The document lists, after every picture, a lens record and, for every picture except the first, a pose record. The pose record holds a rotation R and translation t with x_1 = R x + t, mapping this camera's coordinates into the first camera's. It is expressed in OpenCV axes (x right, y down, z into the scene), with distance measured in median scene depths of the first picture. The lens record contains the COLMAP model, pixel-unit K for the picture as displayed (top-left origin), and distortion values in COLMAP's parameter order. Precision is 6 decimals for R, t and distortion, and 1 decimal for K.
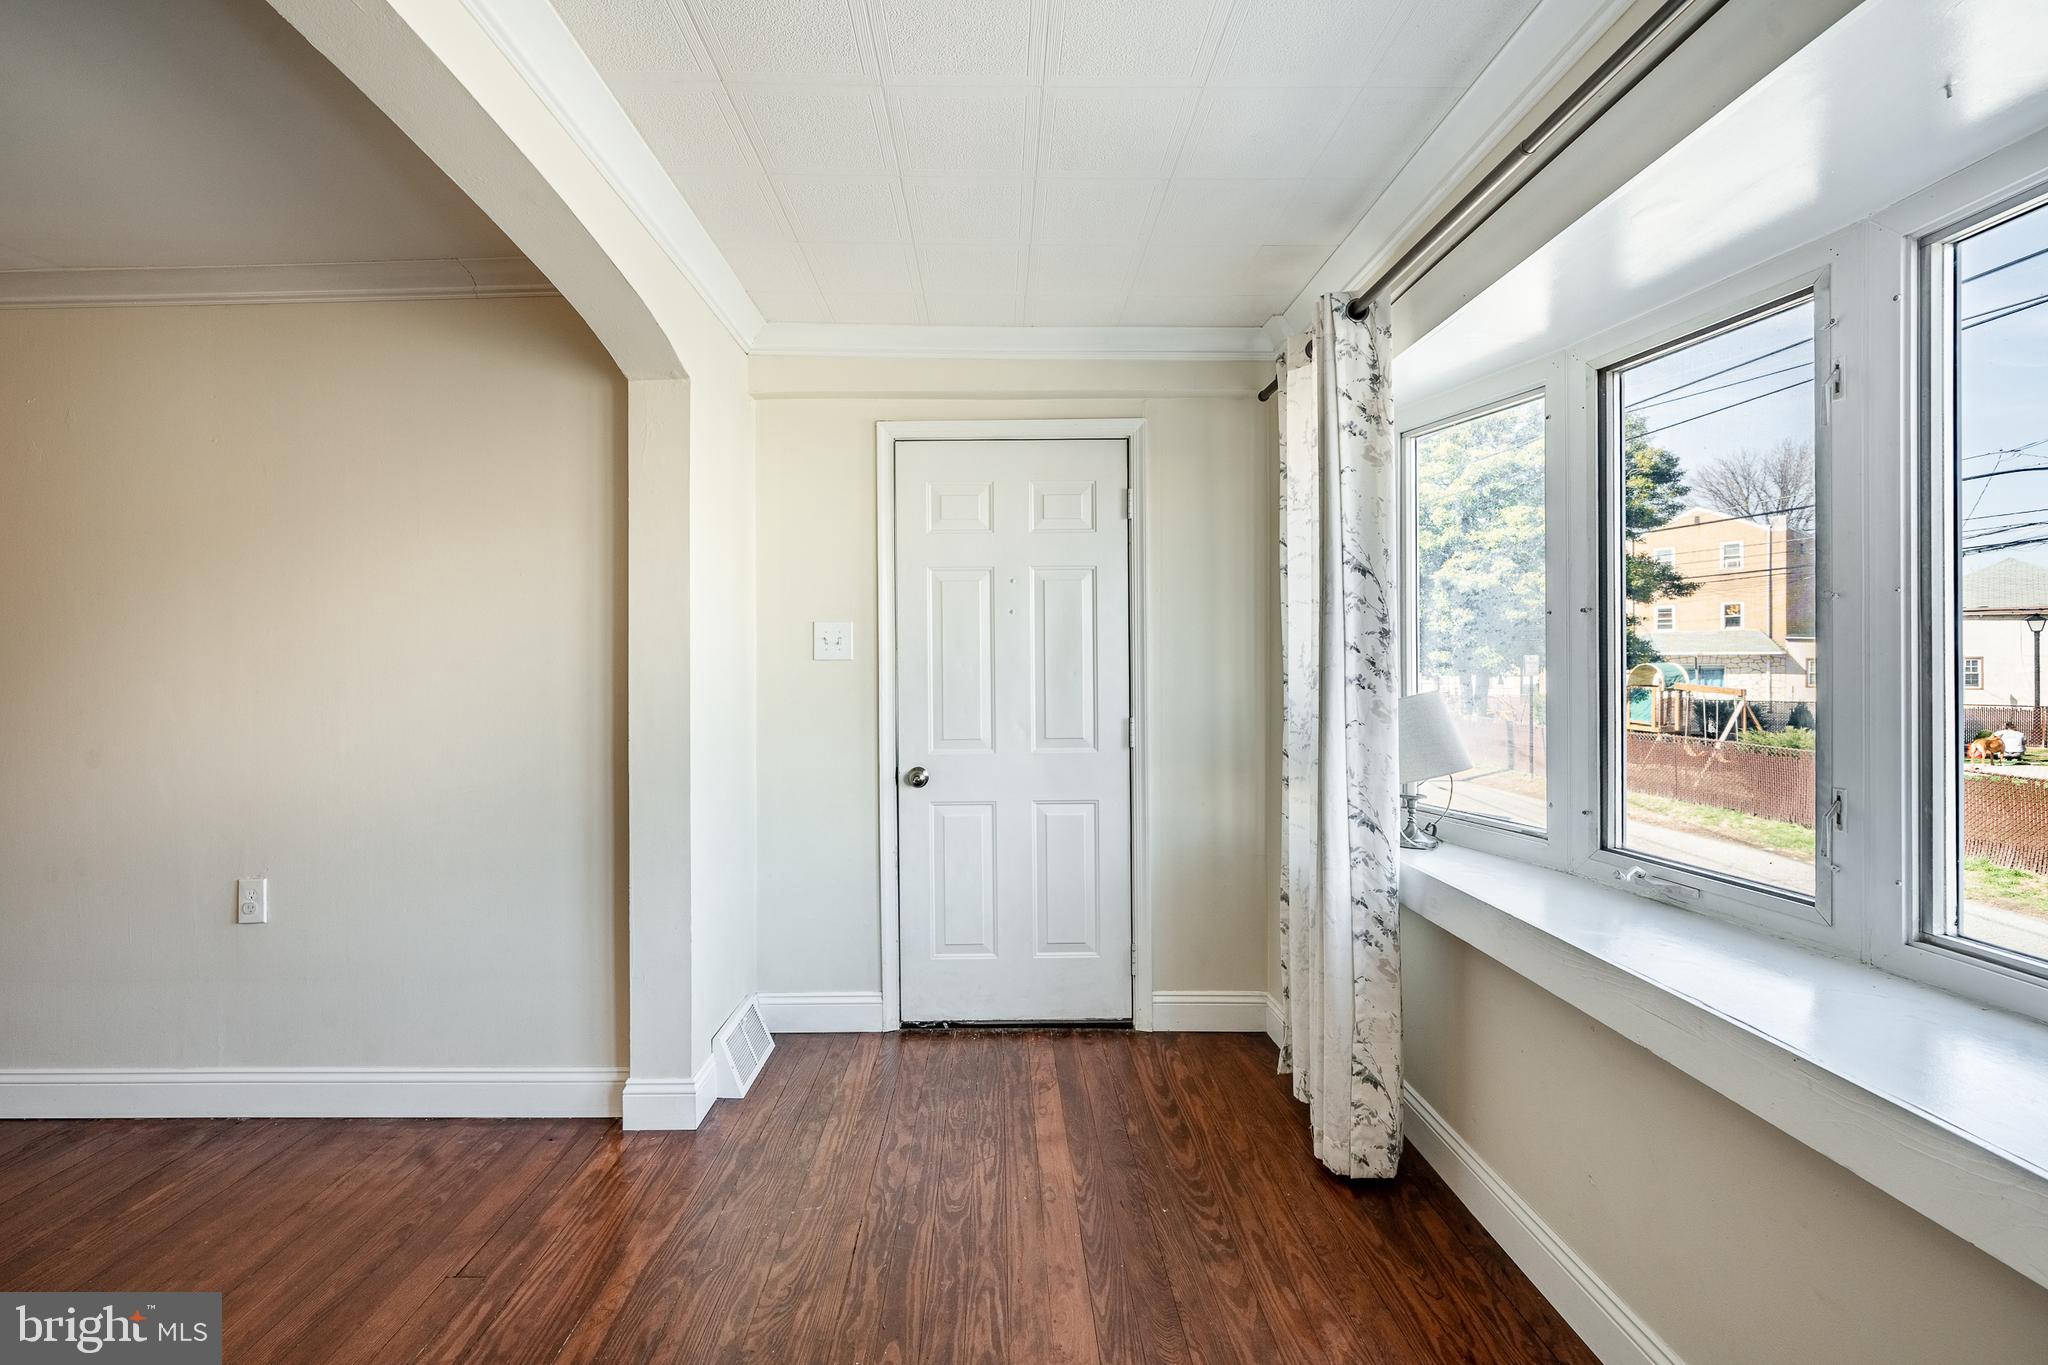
lens RADIAL K [[849.6, 0, 963.1], [0, 849.6, 665.5], [0, 0, 1]] dist [-0.002455, 0.002801]
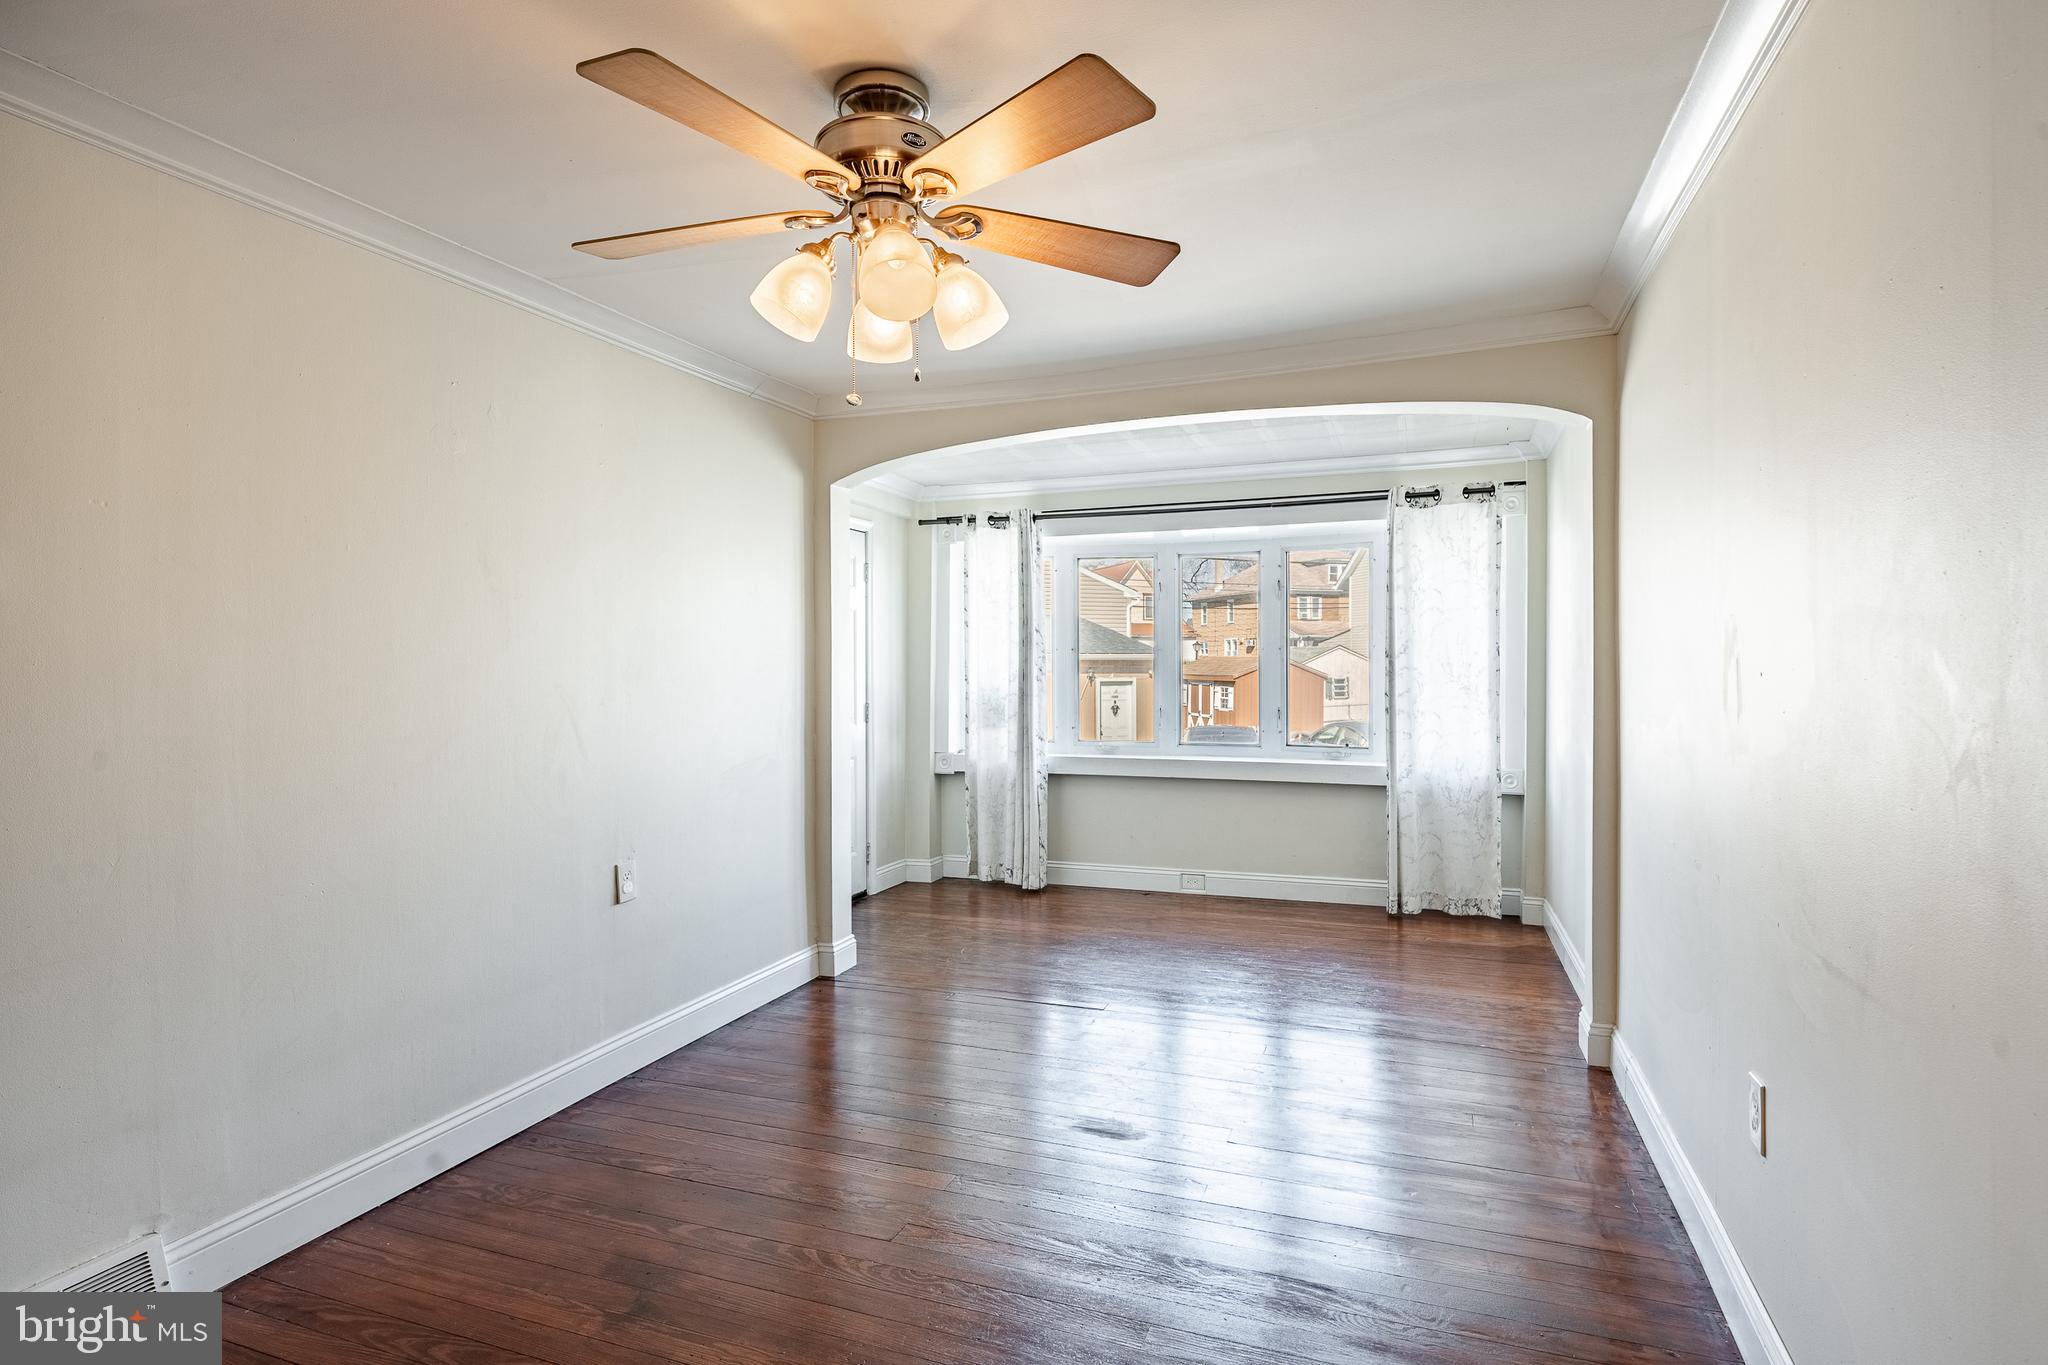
lens RADIAL K [[1048.5, 0, 1052.1], [0, 1048.5, 656.8], [0, 0, 1]] dist [-0.003438, 0.002404]
pose [[0.324765, 0.011606, 0.945723, -2.177863], [0.003313, 0.999905, -0.013409, 0.000540], [-0.945789, 0.007488, 0.324696, 0.022647]]
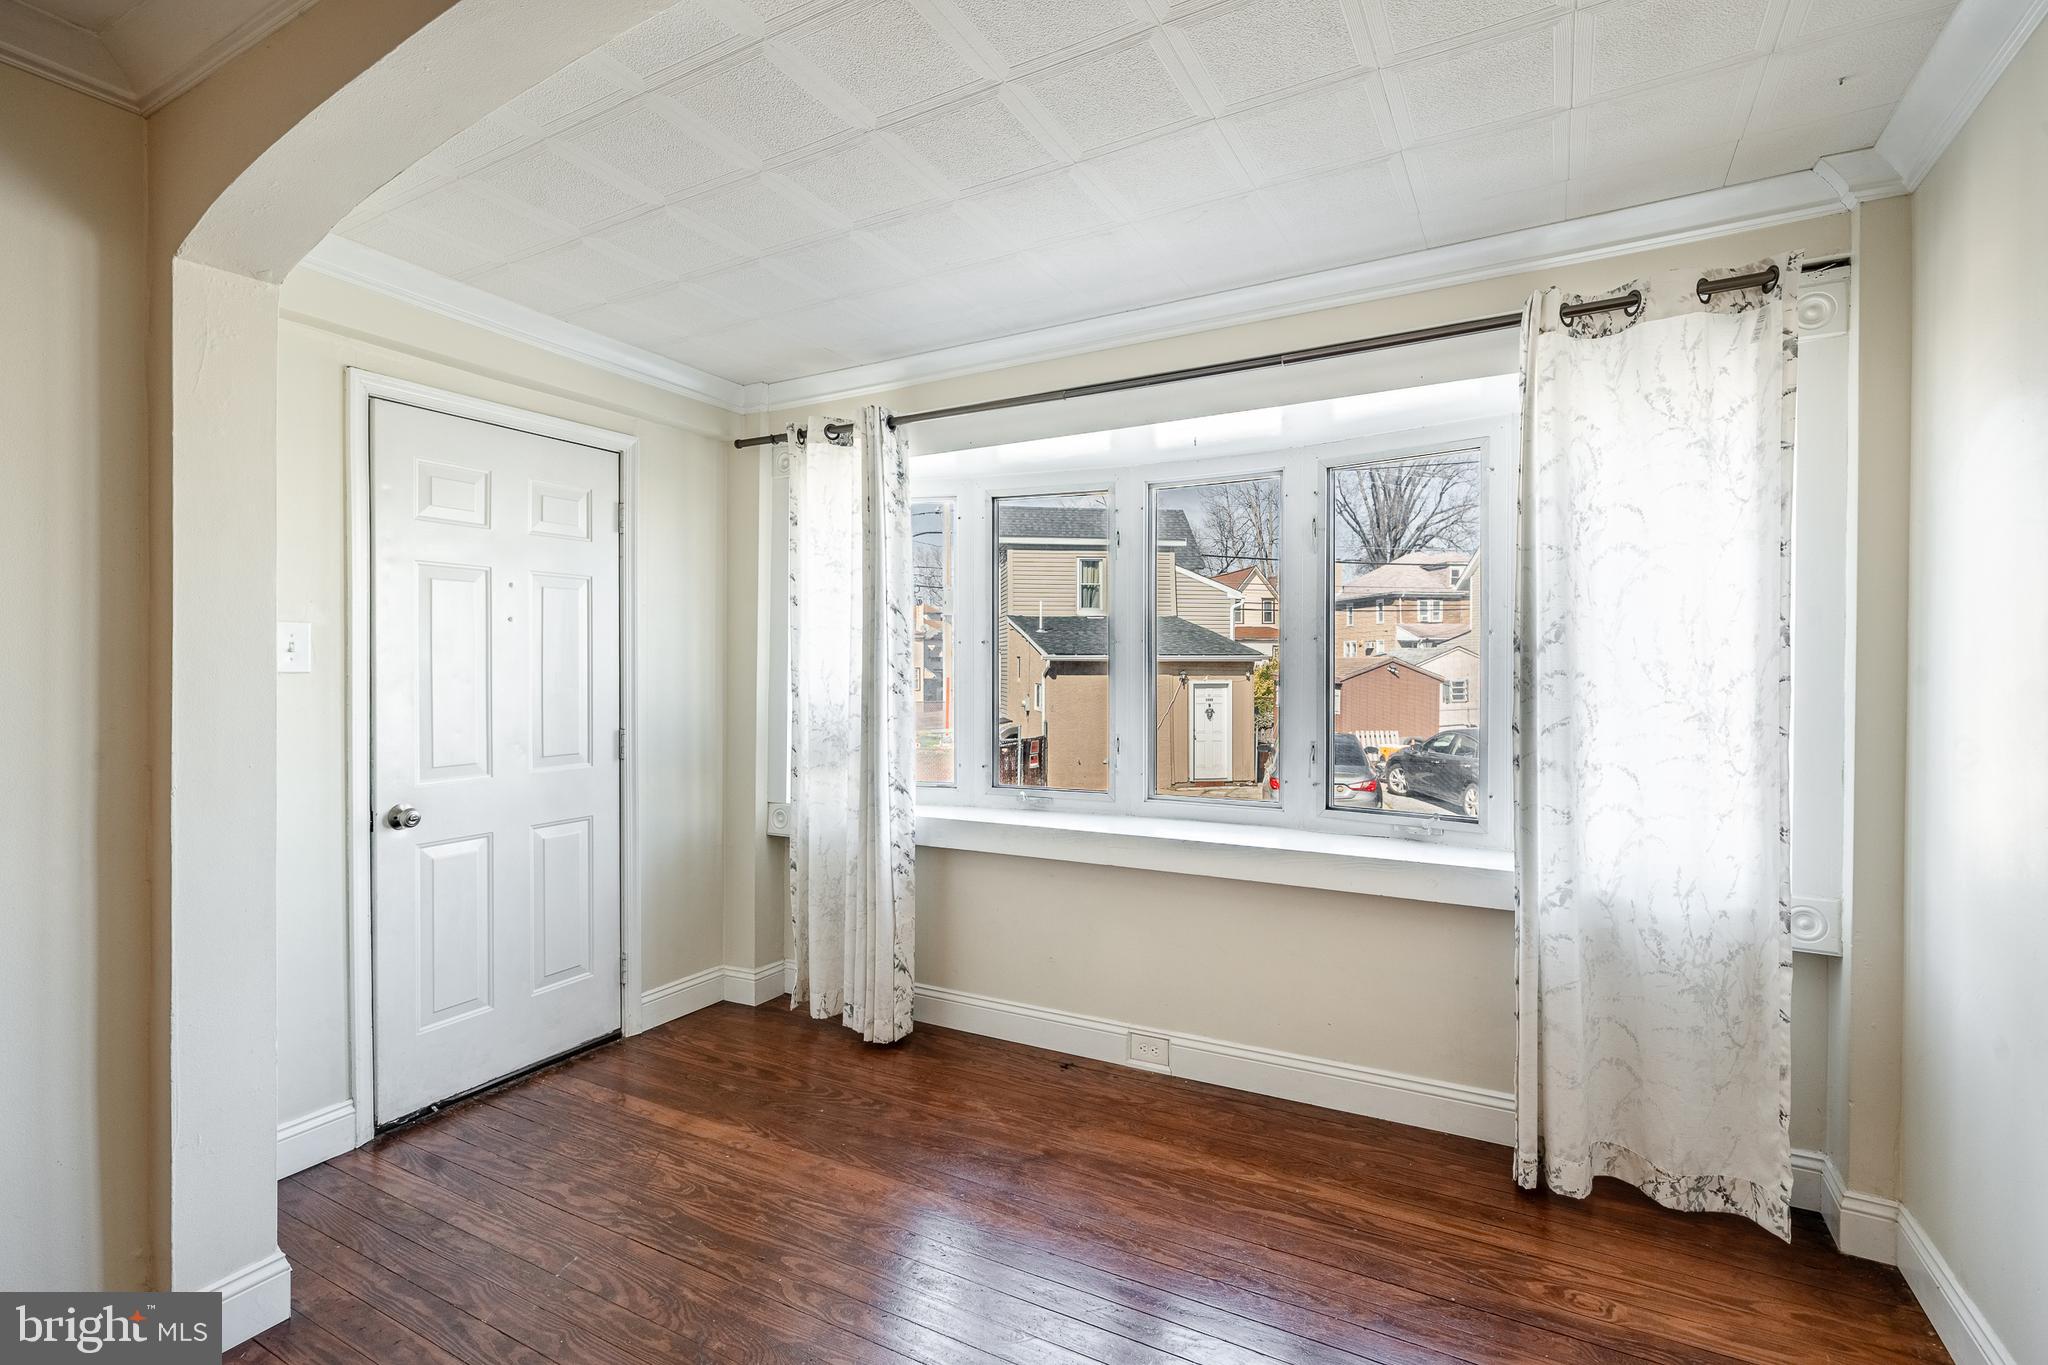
lens RADIAL K [[951.4, 0, 1026.2], [0, 951.4, 670.7], [0, 0, 1]] dist [-0.004631, 0.002275]
pose [[0.473568, 0.000536, 0.880757, -0.786437], [0.002321, 0.999996, -0.001857, -0.006475], [-0.880754, 0.002924, 0.473565, 0.058693]]
